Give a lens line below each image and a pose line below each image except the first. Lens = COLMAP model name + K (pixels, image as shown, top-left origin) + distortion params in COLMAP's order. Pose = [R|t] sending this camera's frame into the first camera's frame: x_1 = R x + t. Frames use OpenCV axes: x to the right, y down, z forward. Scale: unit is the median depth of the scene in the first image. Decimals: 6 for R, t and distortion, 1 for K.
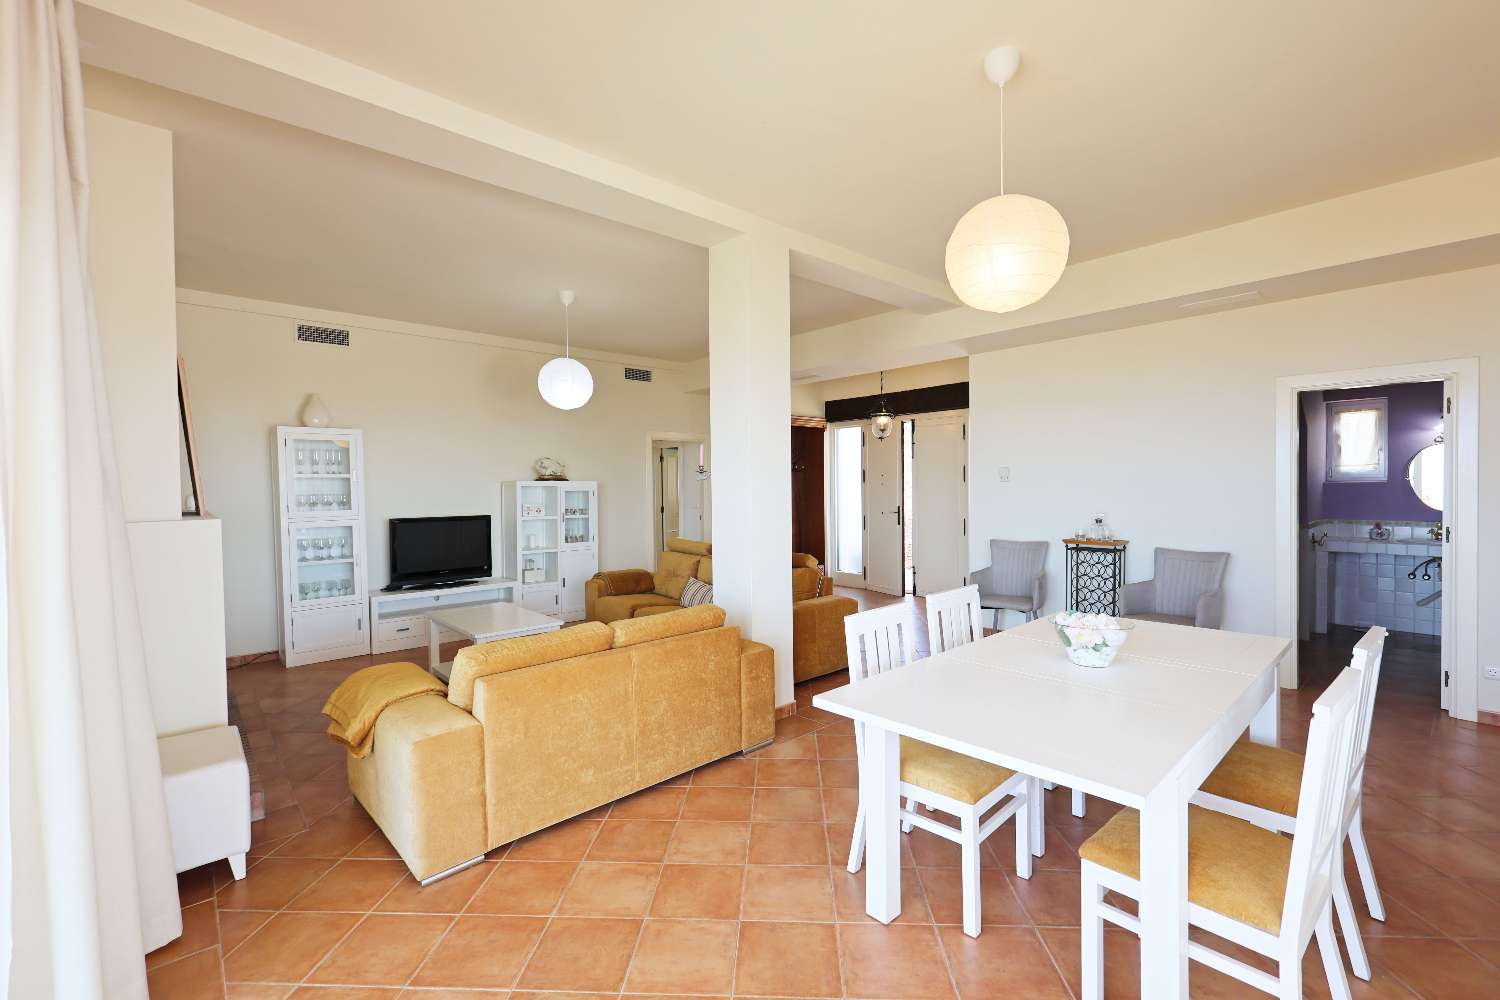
lens RADIAL K [[649.9, 0, 756.4], [0, 649.9, 497.3], [0, 0, 1]] dist [-0.000874, 0.001599]
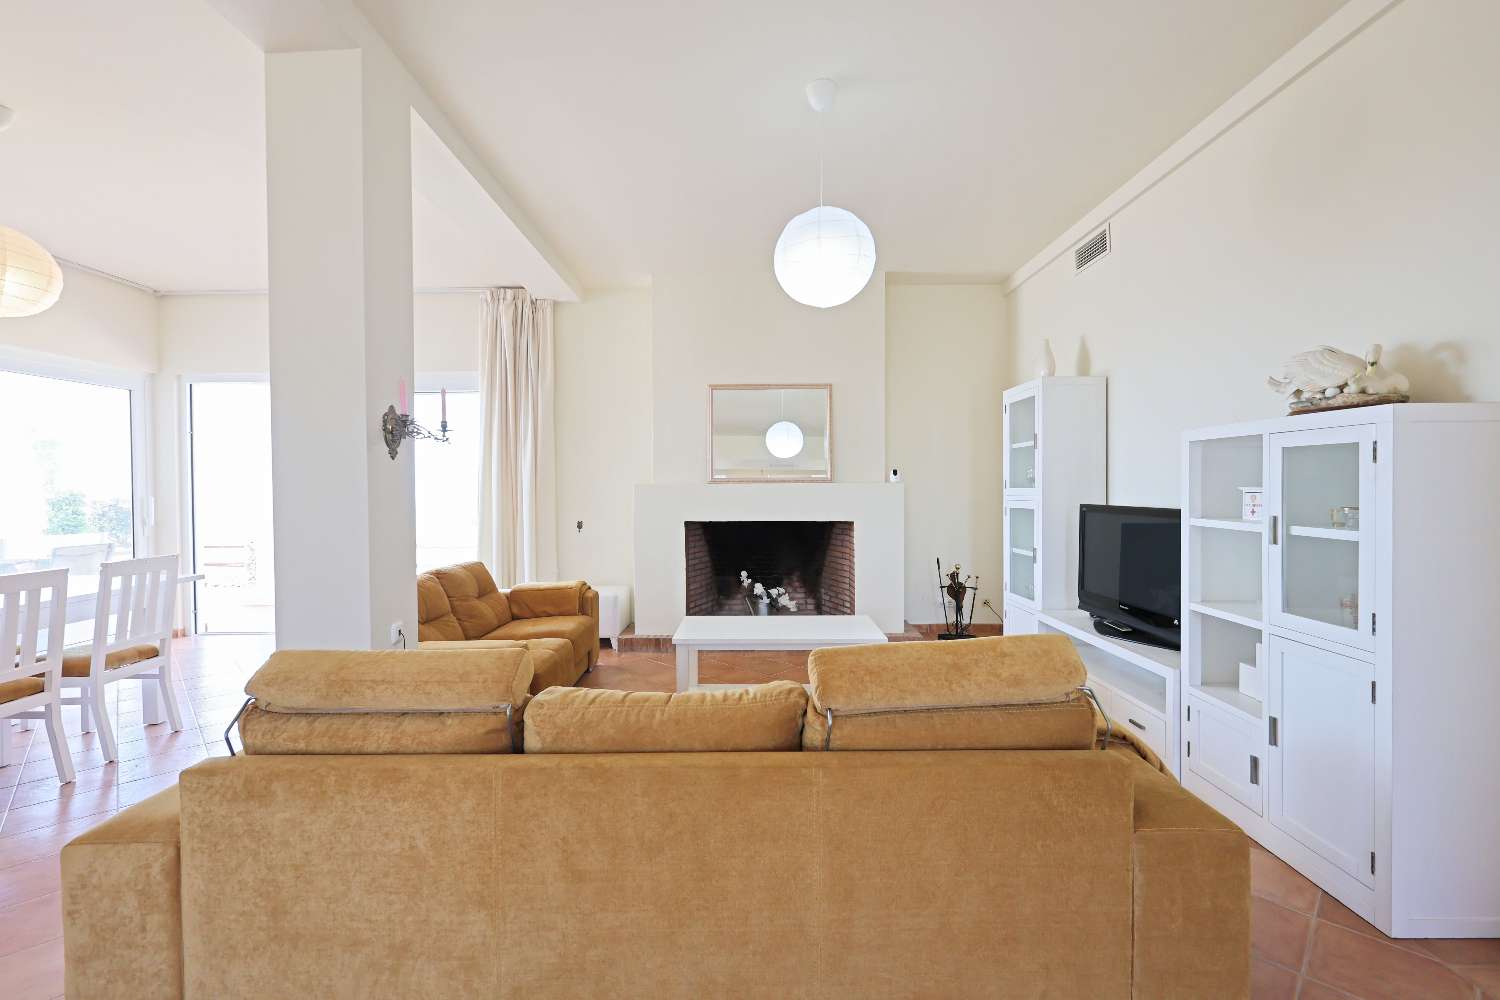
lens RADIAL K [[649.9, 0, 746.8], [0, 649.9, 495.2], [0, 0, 1]] dist [-0.000874, 0.001599]
pose [[-0.682241, 0.023189, -0.730760, 0.124363], [-0.005267, 0.999315, 0.036629, 0.003796], [0.731108, 0.028838, -0.681652, 1.103379]]
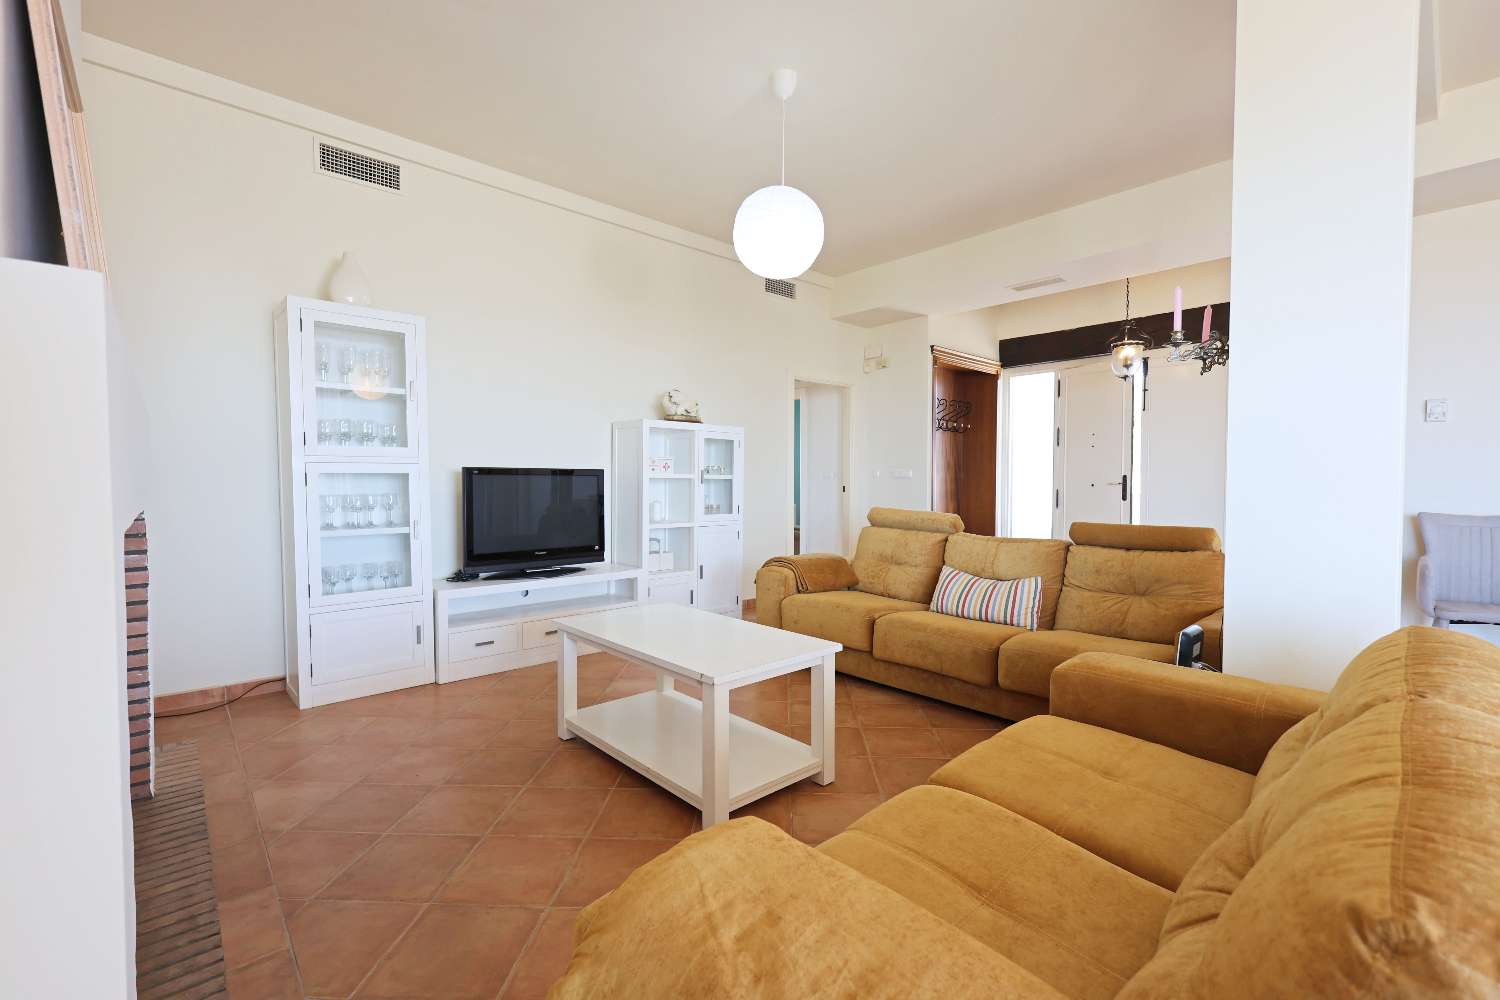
lens RADIAL K [[649.9, 0, 751.9], [0, 649.9, 500.4], [0, 0, 1]] dist [-0.000874, 0.001599]
pose [[0.999916, 0.012824, -0.001763, -0.261563], [-0.012802, 0.999850, 0.011684, 0.050961], [0.001913, -0.011660, 0.999930, 0.343471]]
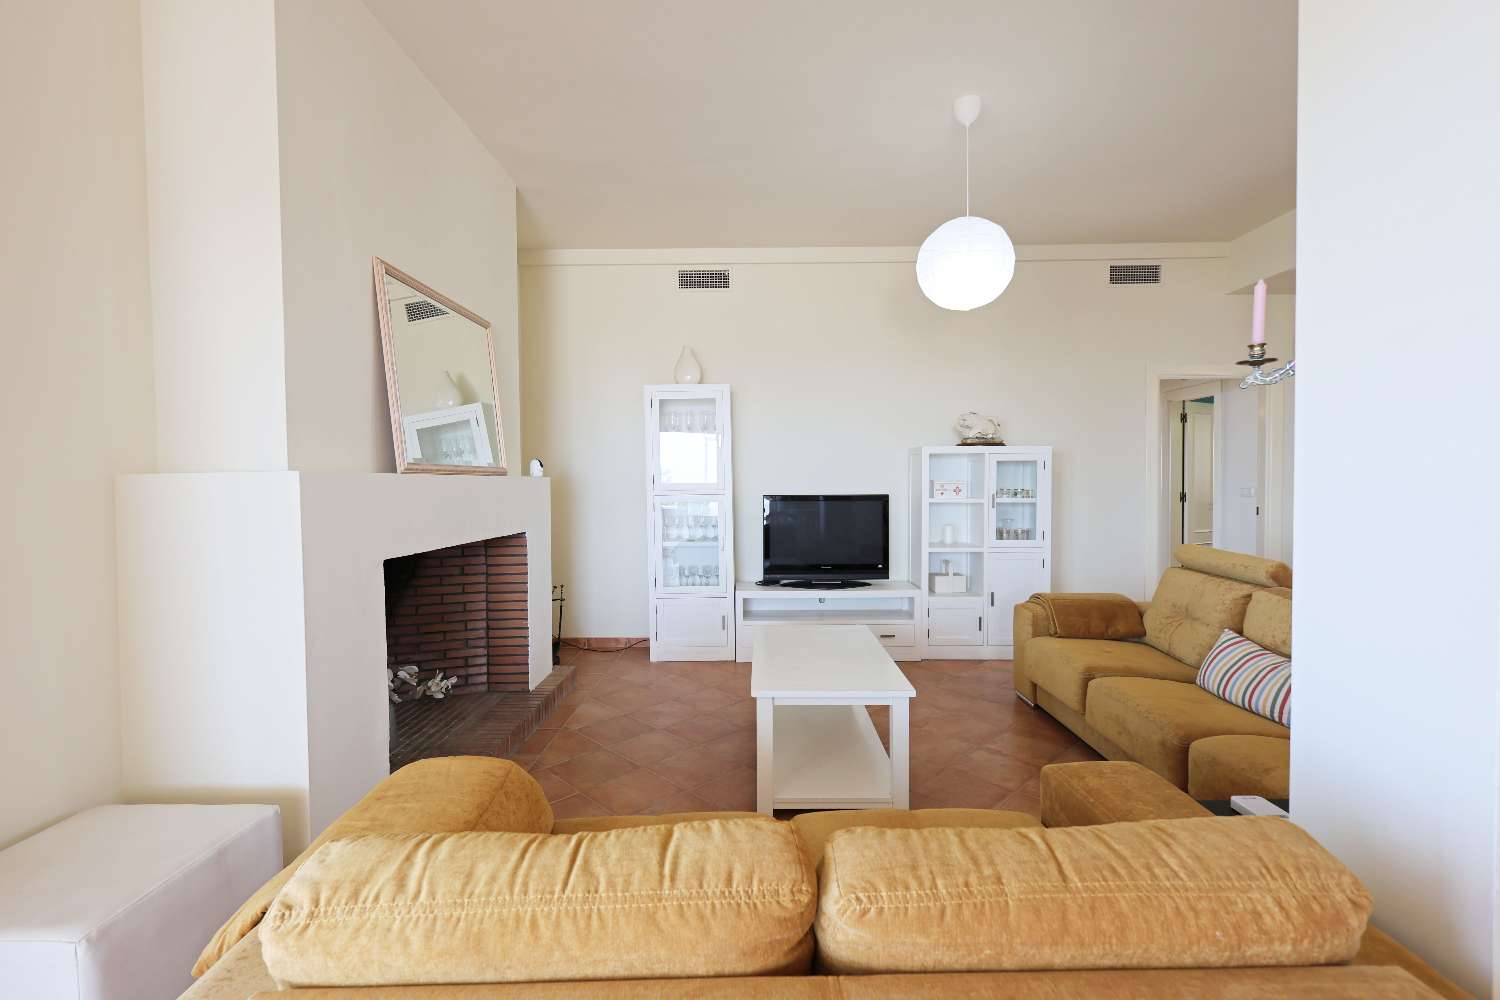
lens RADIAL K [[649.9, 0, 747.9], [0, 649.9, 495.2], [0, 0, 1]] dist [-0.000874, 0.001599]
pose [[0.728545, 0.020636, -0.684687, -0.028998], [-0.013483, 0.999784, 0.015787, 0.019606], [0.684865, -0.002270, 0.728667, 0.374338]]
